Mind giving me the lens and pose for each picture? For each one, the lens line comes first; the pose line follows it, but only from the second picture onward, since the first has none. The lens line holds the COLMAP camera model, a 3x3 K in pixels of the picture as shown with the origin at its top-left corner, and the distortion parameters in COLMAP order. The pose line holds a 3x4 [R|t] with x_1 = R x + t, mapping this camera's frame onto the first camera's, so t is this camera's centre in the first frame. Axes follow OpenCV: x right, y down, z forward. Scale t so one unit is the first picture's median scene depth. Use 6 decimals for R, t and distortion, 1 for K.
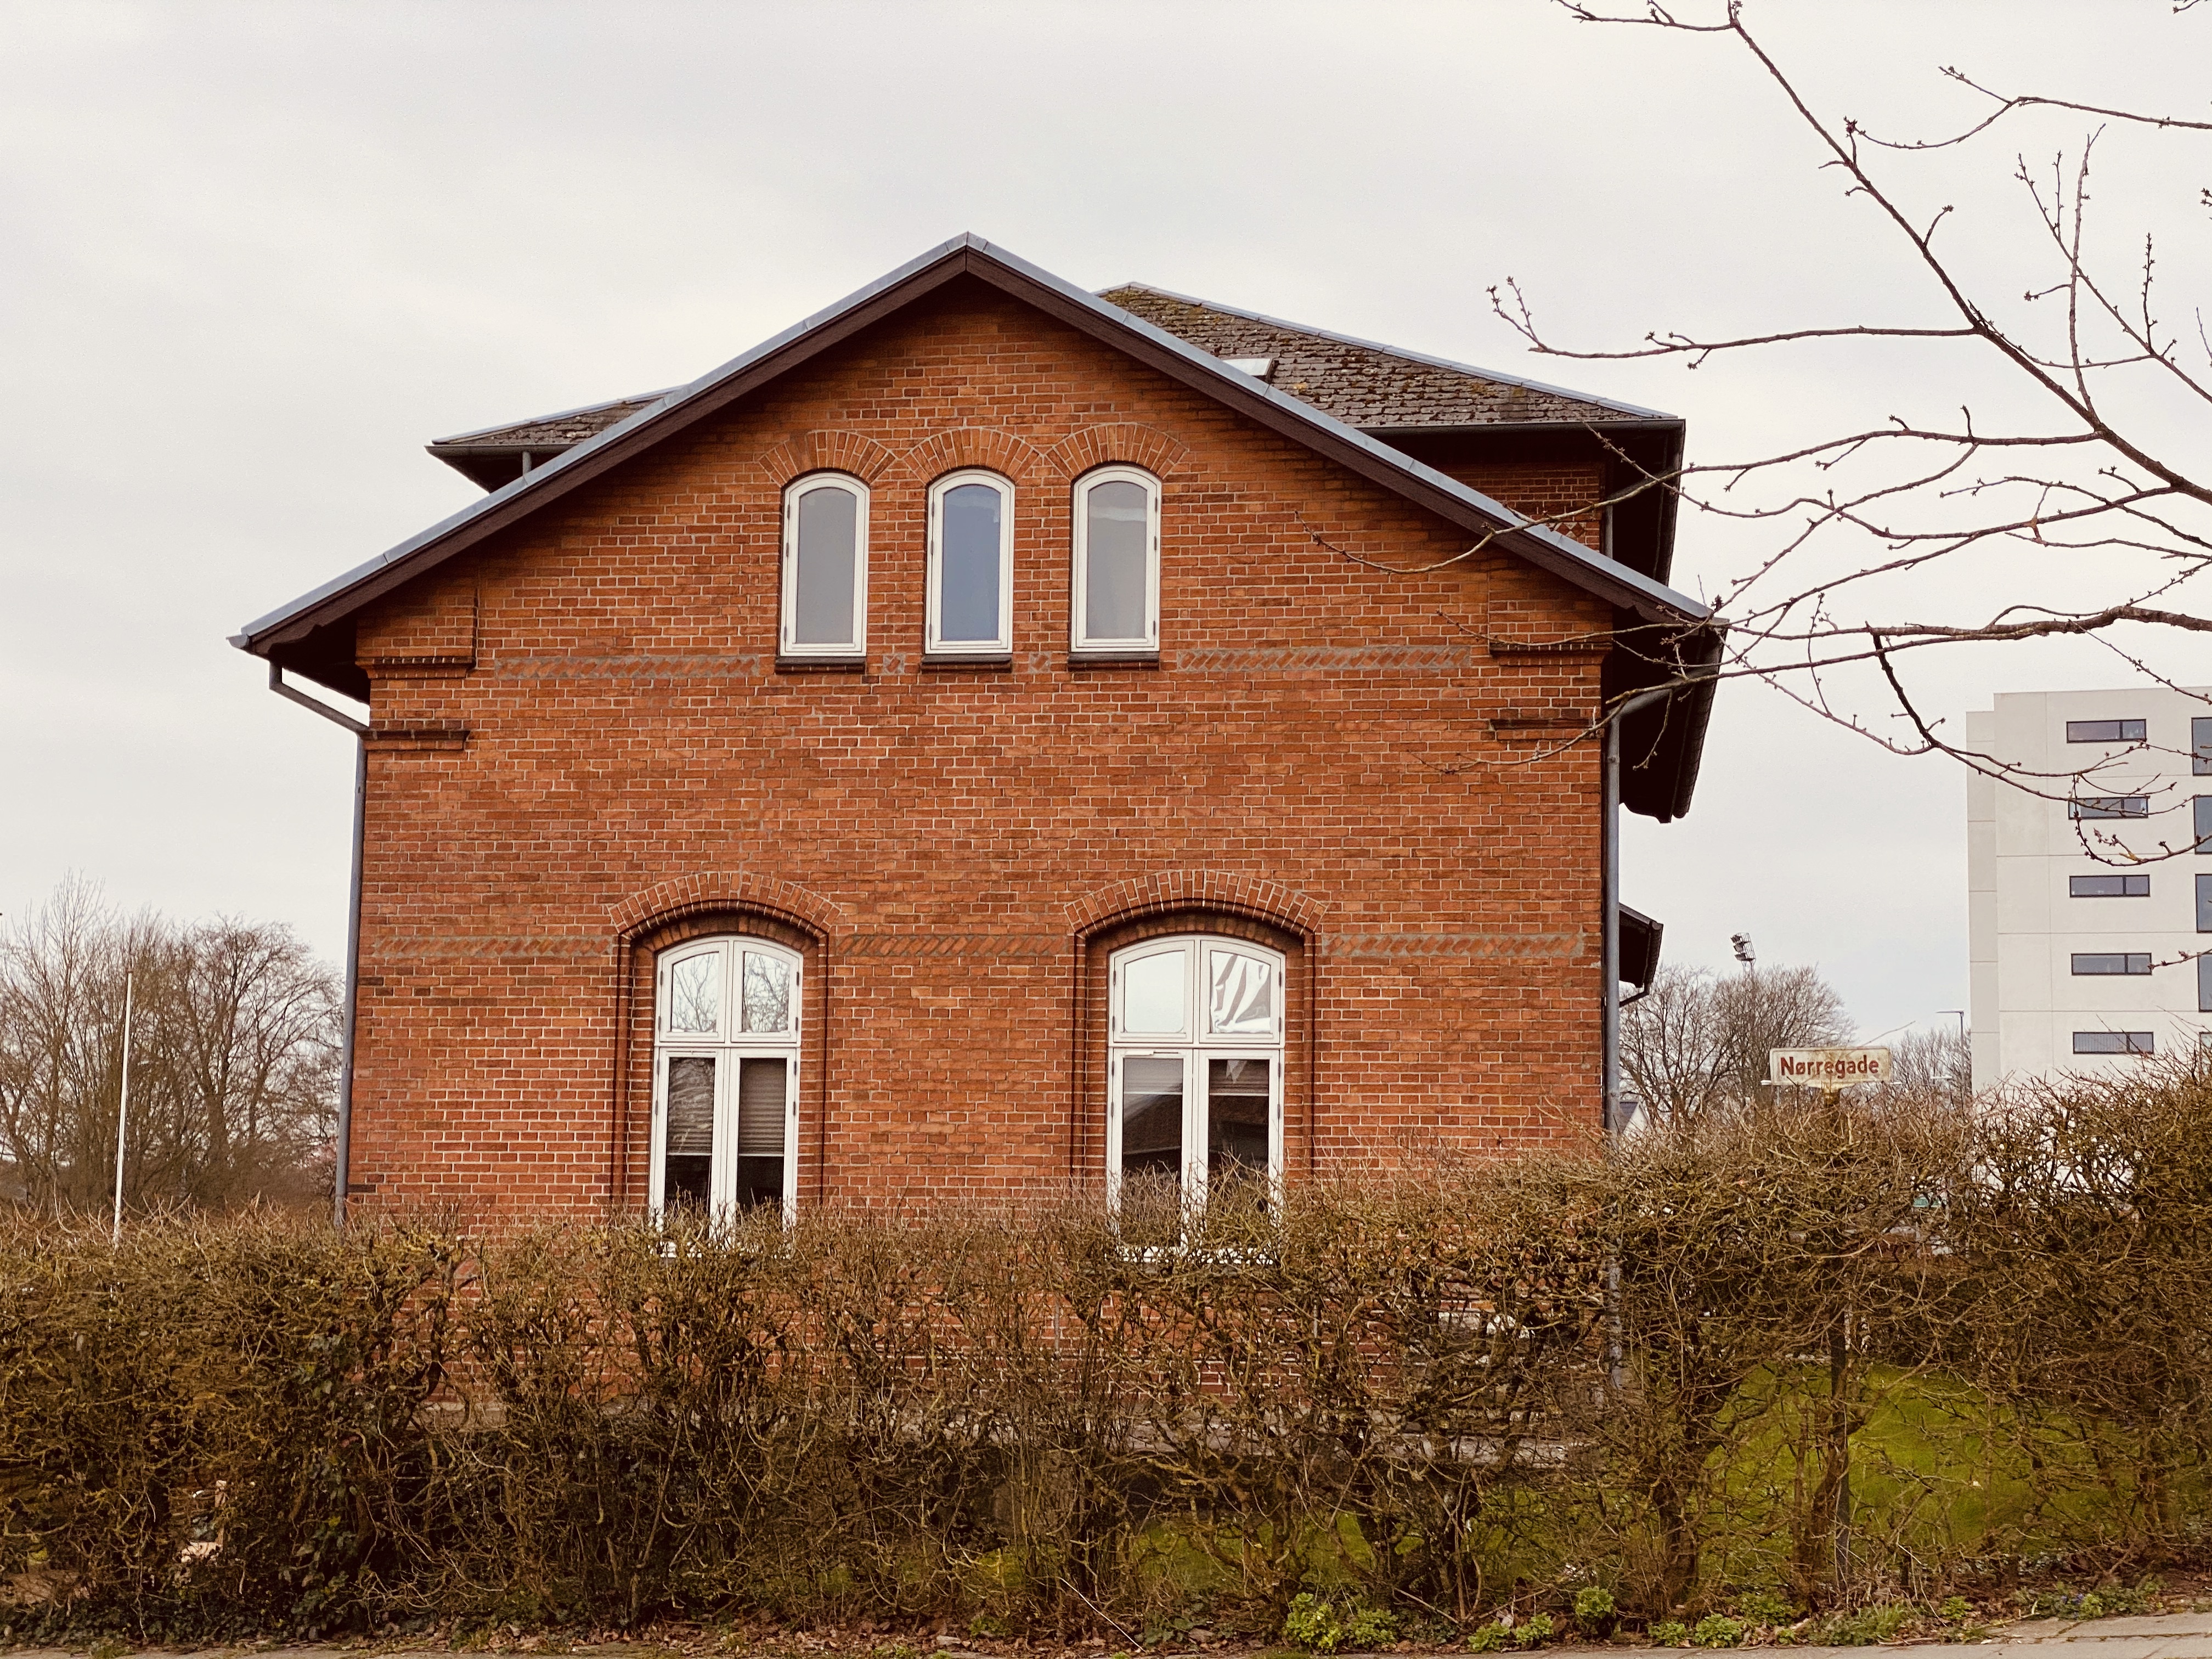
lens RADIAL K [[3306.4, 0, 1106.0], [0, 3306.4, 829.5], [0, 0, 1]] dist [0.056991, 0.879156]
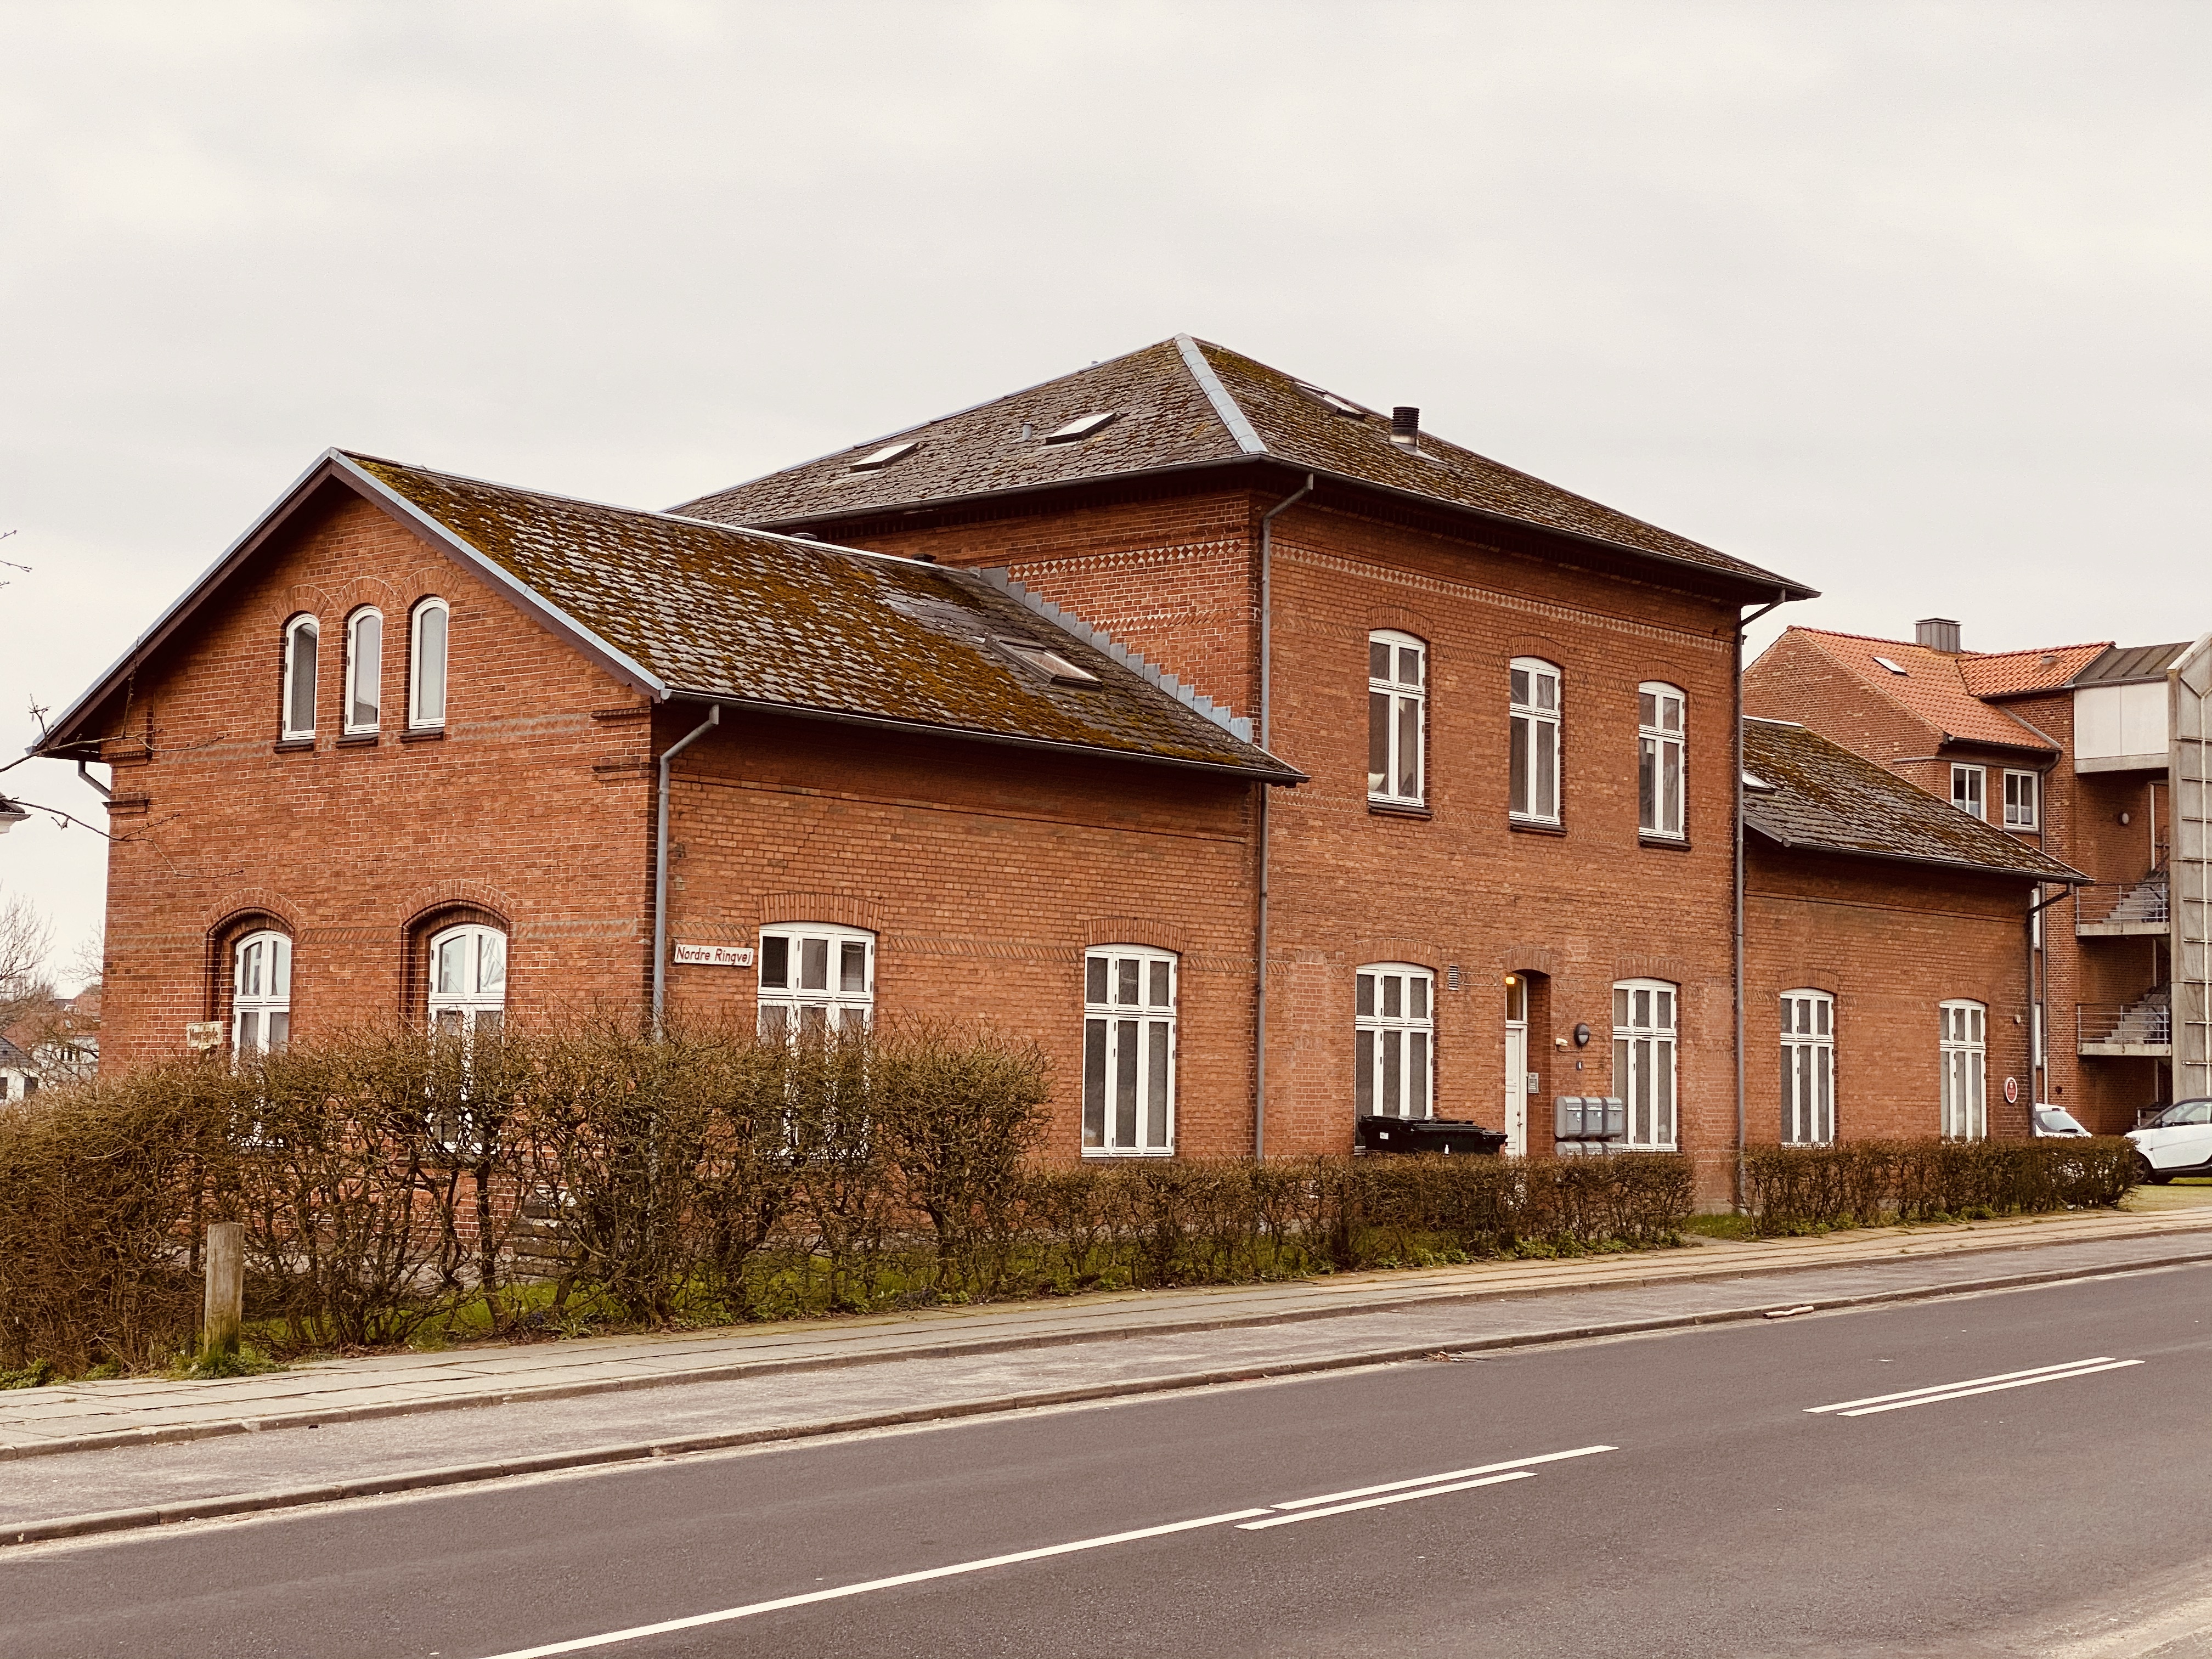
lens RADIAL K [[3306.4, 0, 1106.0], [0, 3306.4, 829.5], [0, 0, 1]] dist [0.056991, 0.879156]
pose [[0.842965, -0.039114, -0.536545, 1.024329], [0.061562, 0.997815, 0.023979, -0.026287], [0.534435, -0.053244, 0.843531, -0.061617]]
